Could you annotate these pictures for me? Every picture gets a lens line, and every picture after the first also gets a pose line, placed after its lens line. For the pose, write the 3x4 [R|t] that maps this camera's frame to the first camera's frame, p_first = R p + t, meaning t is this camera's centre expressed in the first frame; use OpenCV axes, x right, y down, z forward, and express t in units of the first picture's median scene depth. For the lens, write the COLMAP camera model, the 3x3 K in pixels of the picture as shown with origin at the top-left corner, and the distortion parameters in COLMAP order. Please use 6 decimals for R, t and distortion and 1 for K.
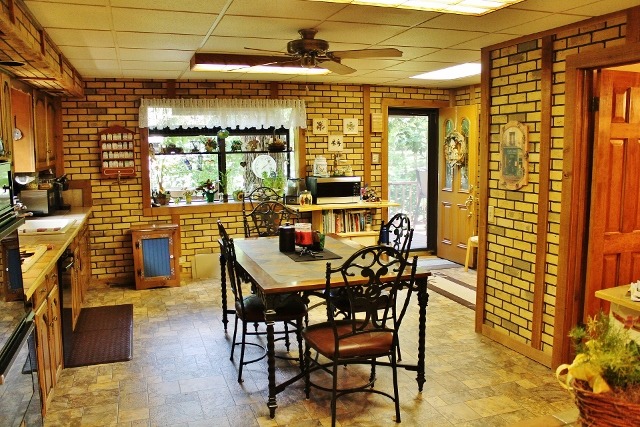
lens RADIAL K [[549.2, 0, 331.0], [0, 549.2, 214.0], [0, 0, 1]] dist [-0.141861, 0.169035]
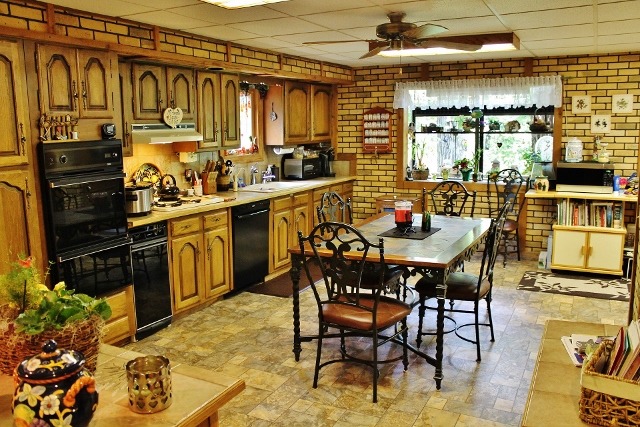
lens RADIAL K [[549.2, 0, 331.0], [0, 549.2, 214.0], [0, 0, 1]] dist [-0.141861, 0.169035]
pose [[0.699334, 0.112429, -0.705898, 0.361589], [-0.084516, 0.993631, 0.074527, -0.015615], [0.709781, 0.007541, 0.704382, 0.109462]]
